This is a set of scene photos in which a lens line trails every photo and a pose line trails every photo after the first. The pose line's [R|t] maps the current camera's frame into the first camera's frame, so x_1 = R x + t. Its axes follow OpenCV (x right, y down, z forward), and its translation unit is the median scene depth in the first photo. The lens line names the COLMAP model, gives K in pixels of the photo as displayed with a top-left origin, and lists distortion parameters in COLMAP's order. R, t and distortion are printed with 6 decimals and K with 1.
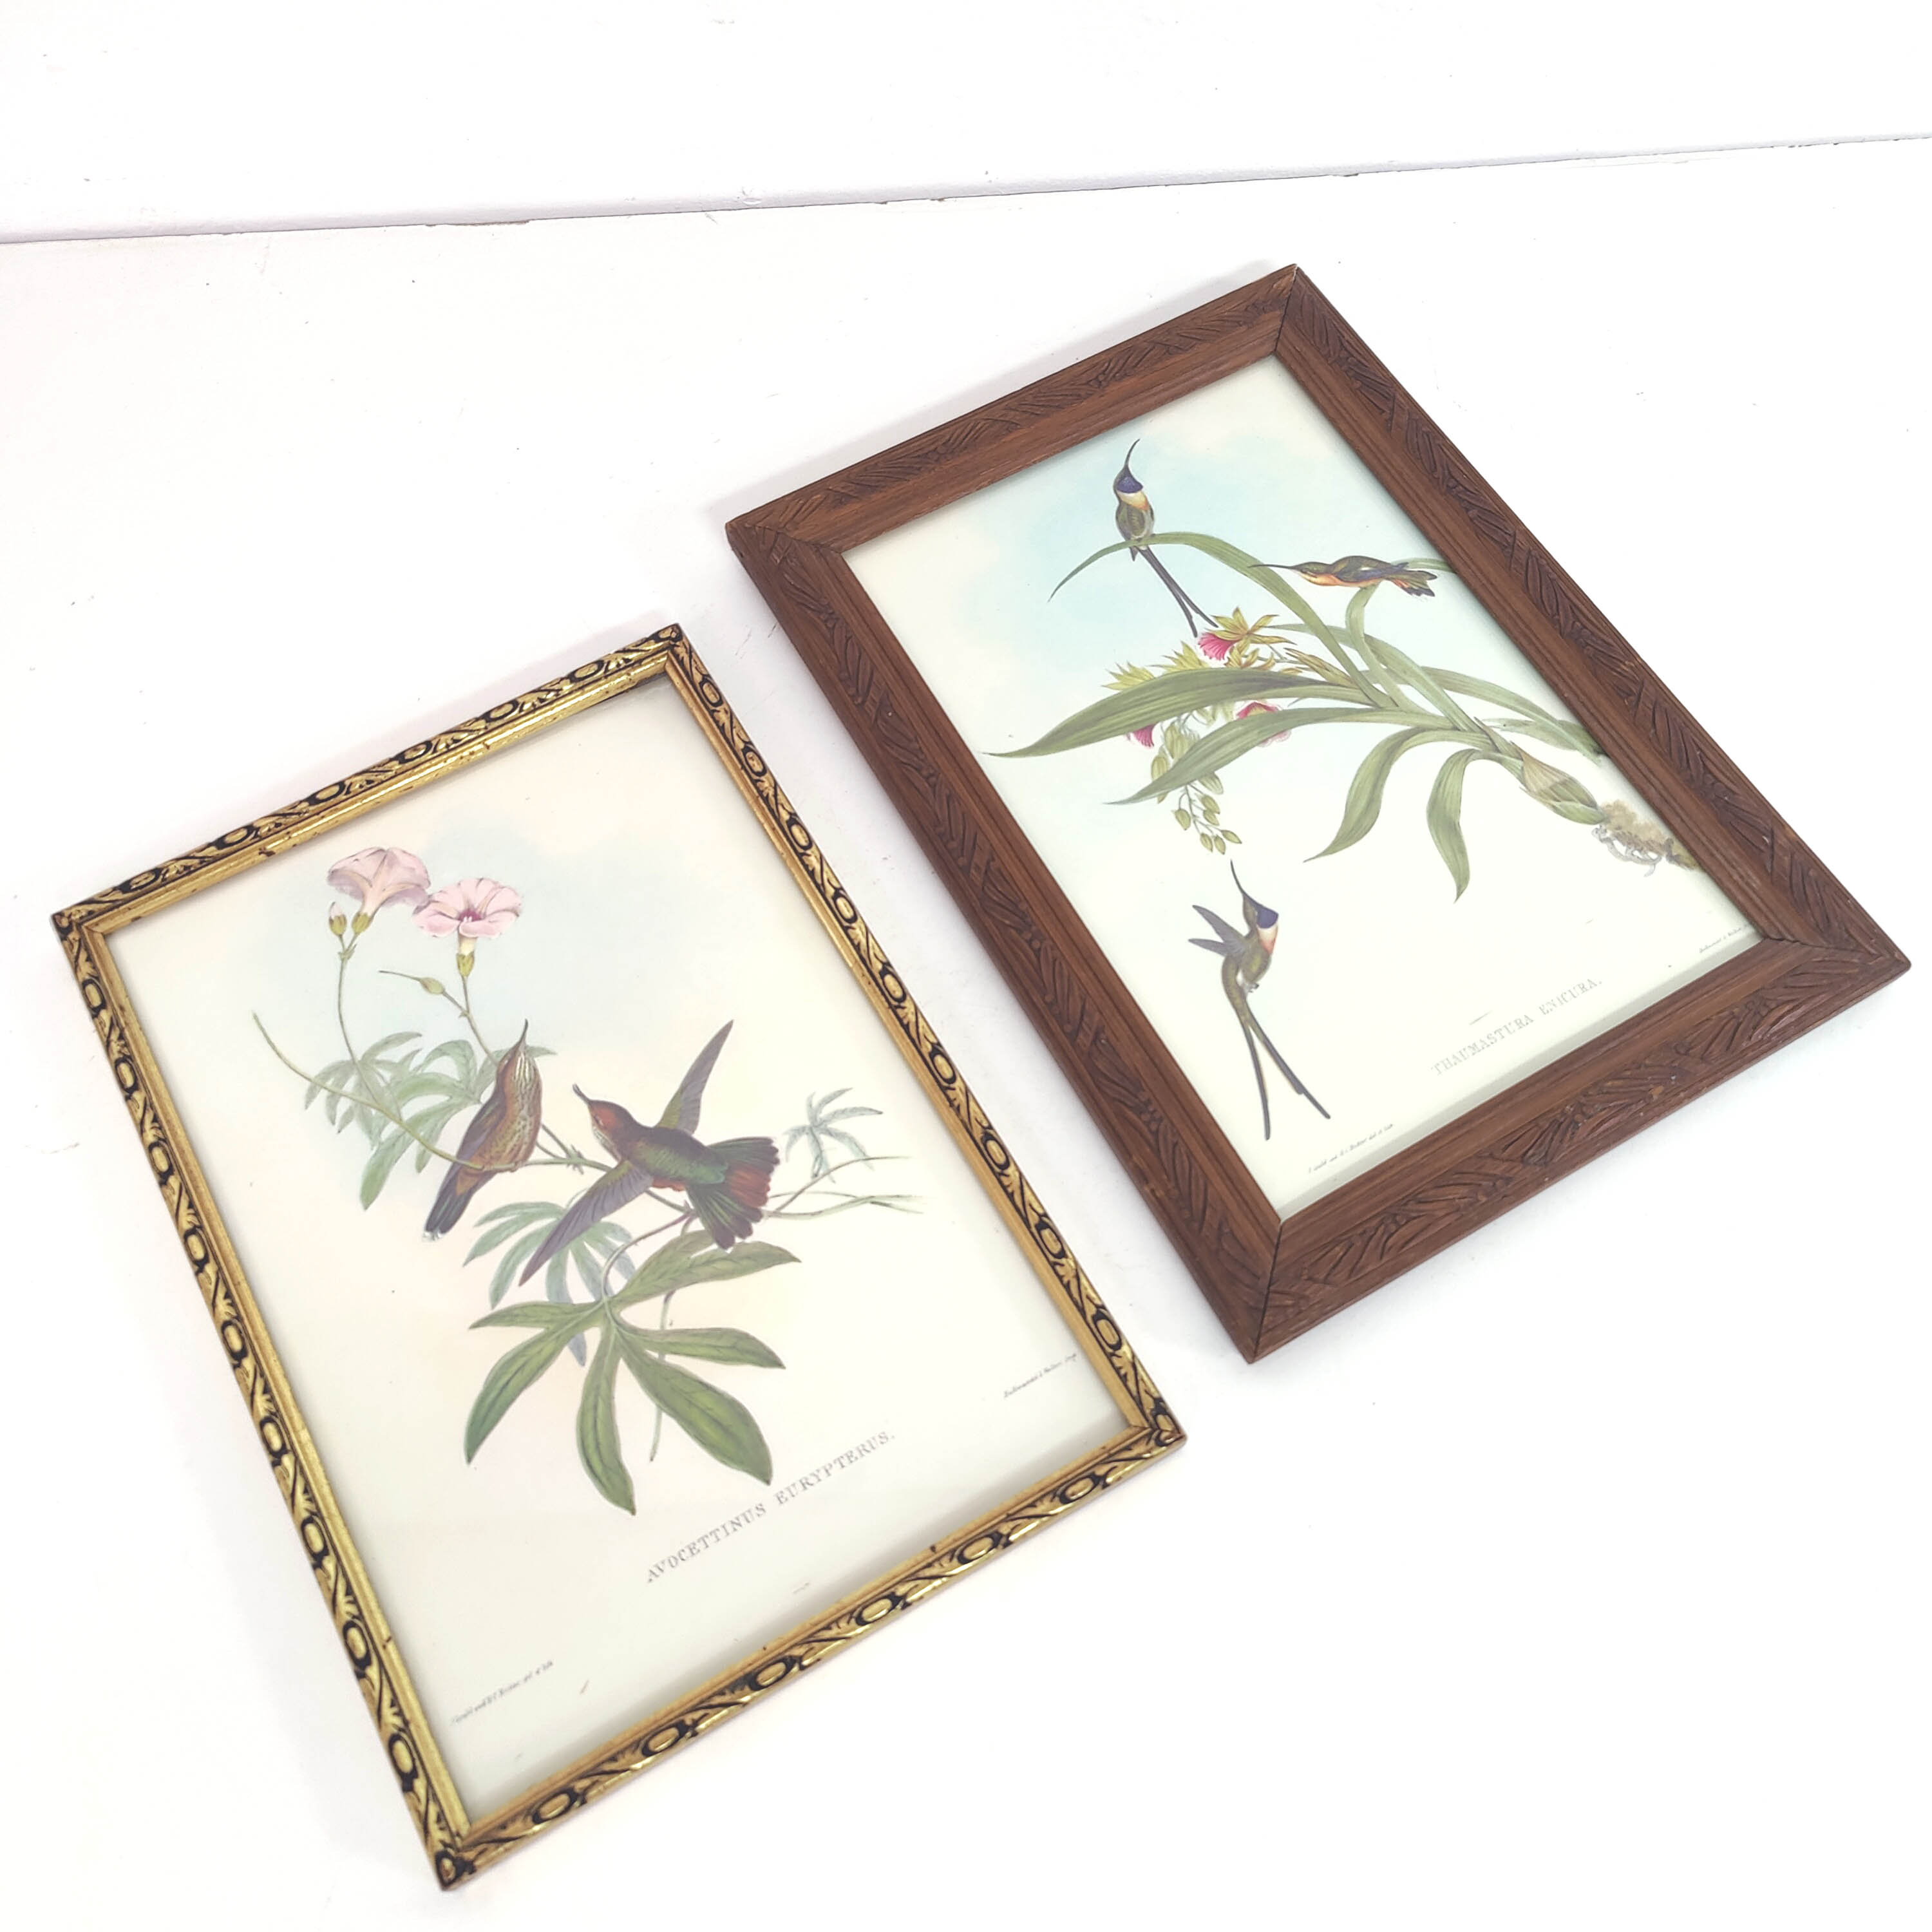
lens RADIAL K [[1925.2, 0, 1100.8], [0, 1925.2, 841.8], [0, 0, 1]] dist [-0.030645, 0.000000]
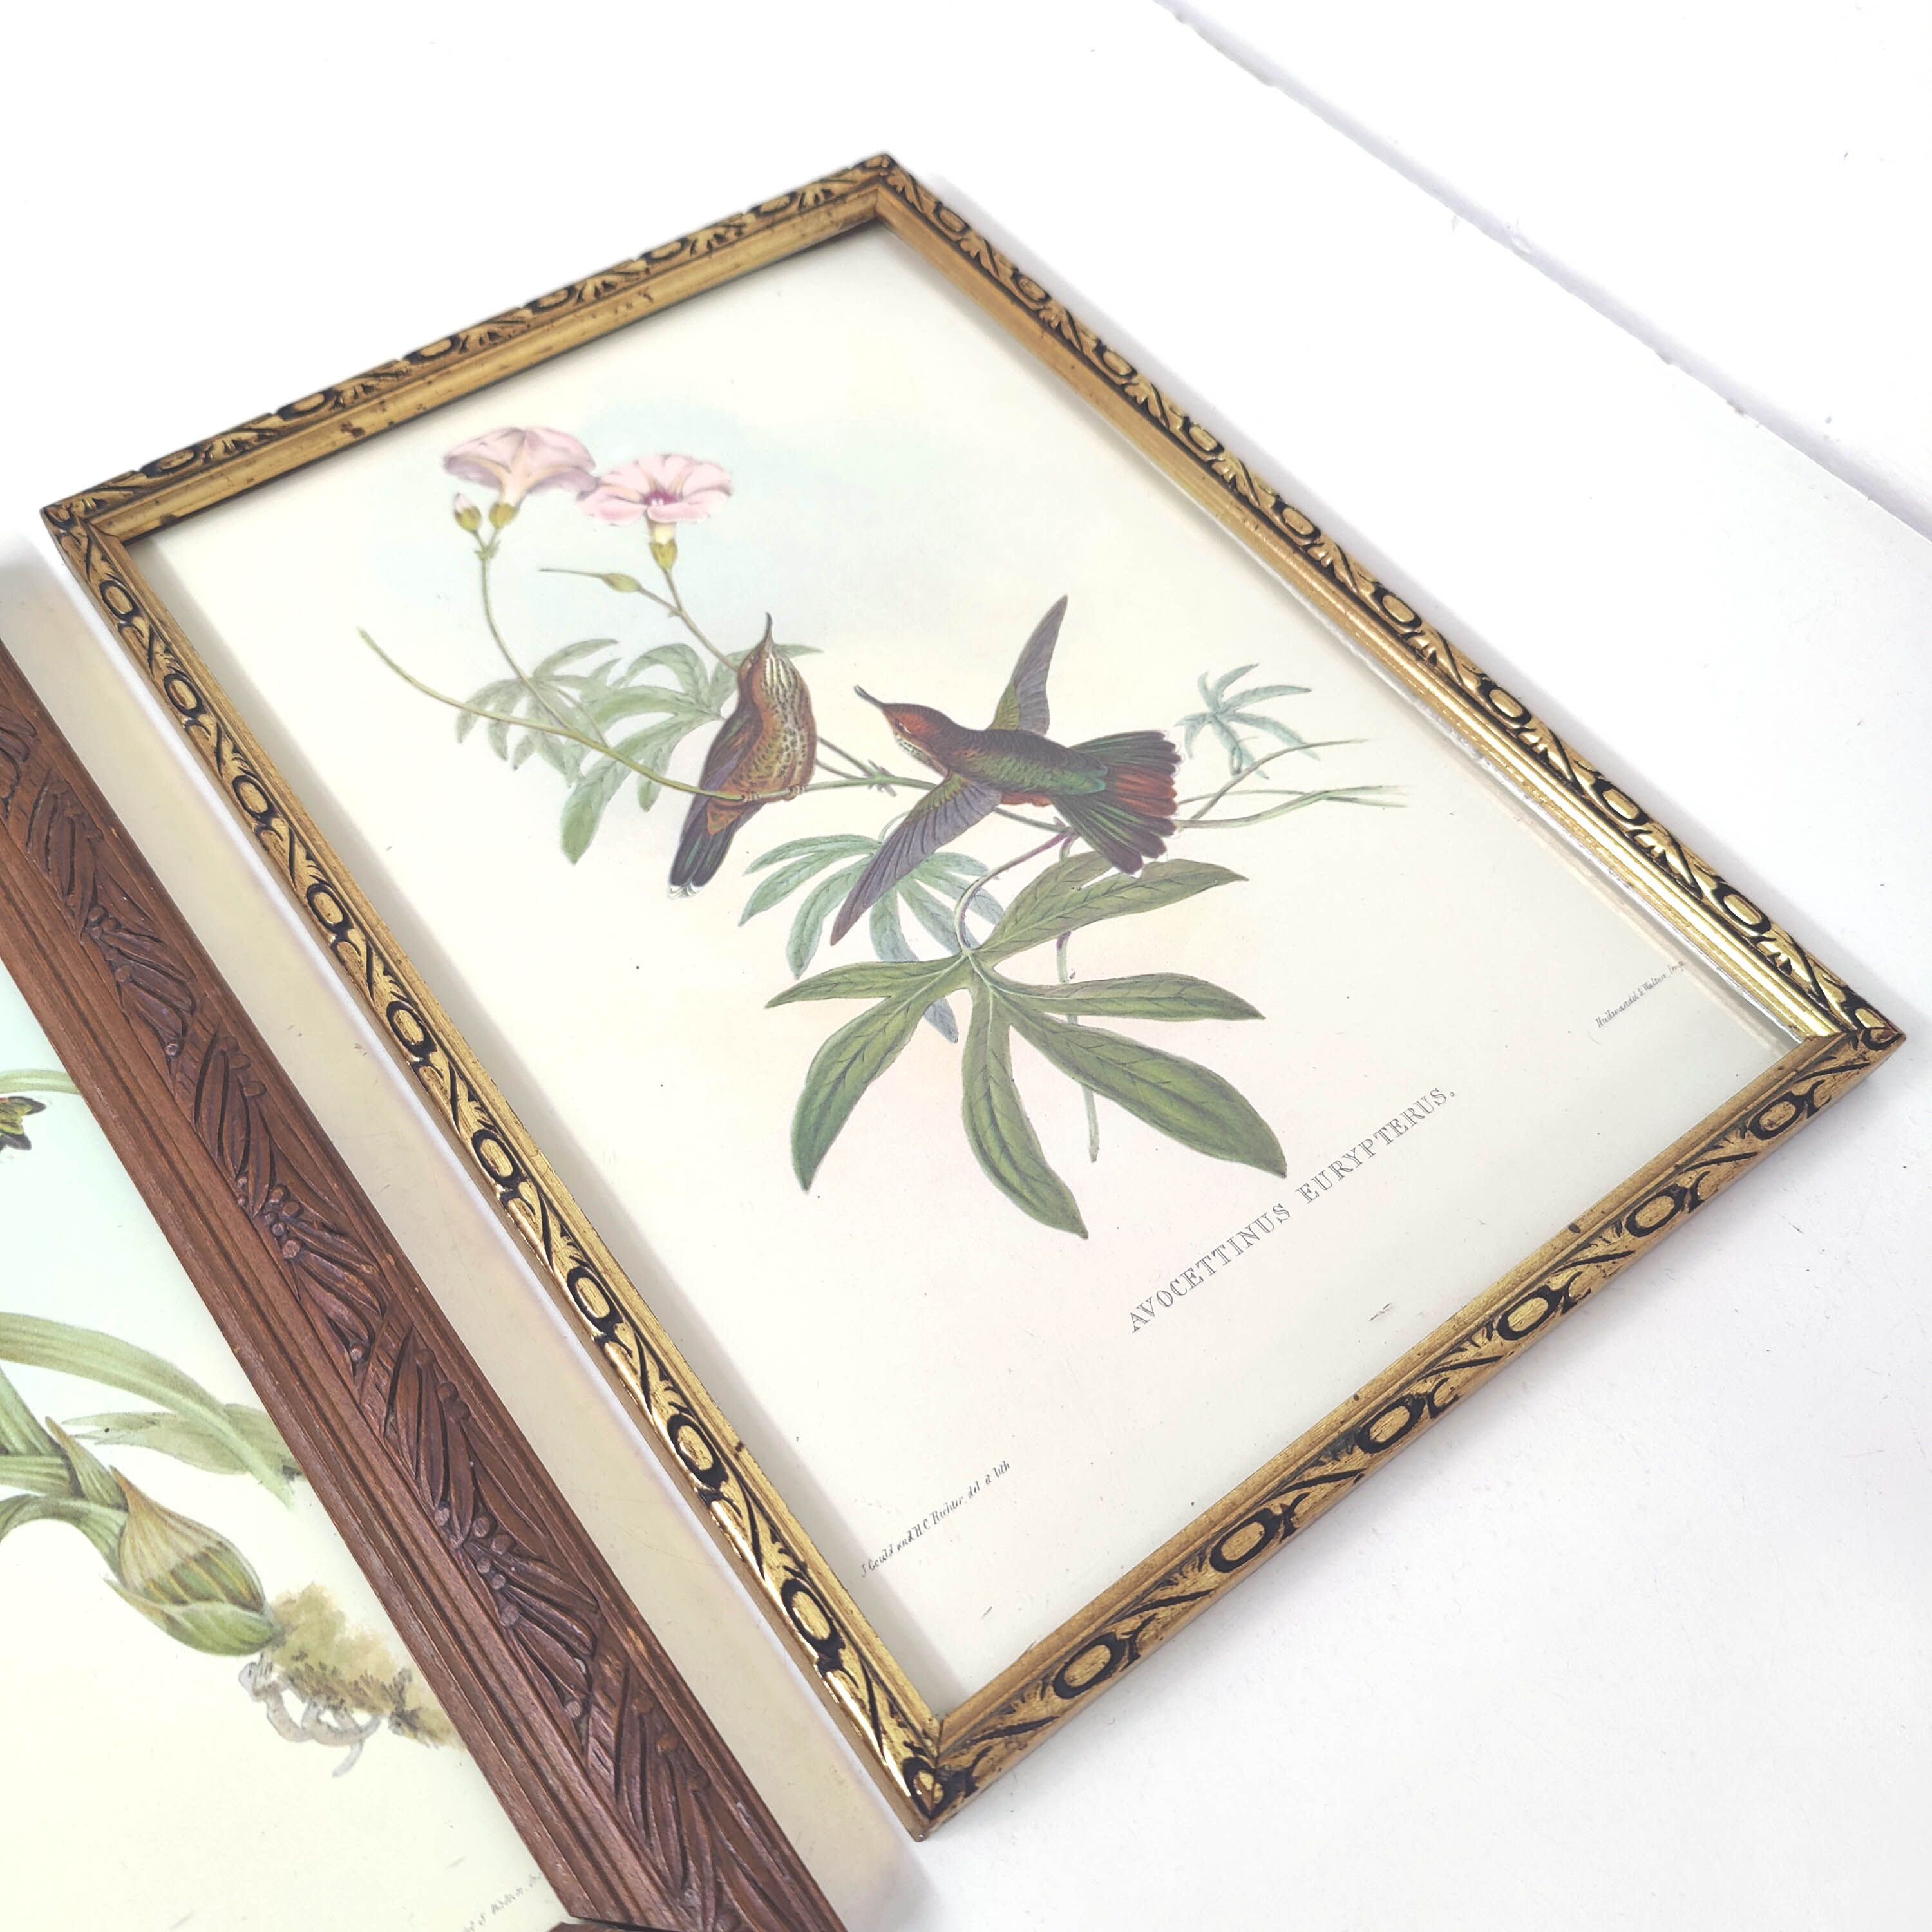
lens RADIAL K [[1925.2, 0, 1029.7], [0, 1925.2, 907.3], [0, 0, 1]] dist [-0.030645, 0.000000]
pose [[0.993430, -0.084459, 0.077218, -0.280929], [0.091825, 0.990998, -0.097426, 0.283576], [-0.068294, 0.103876, 0.992243, 0.342219]]
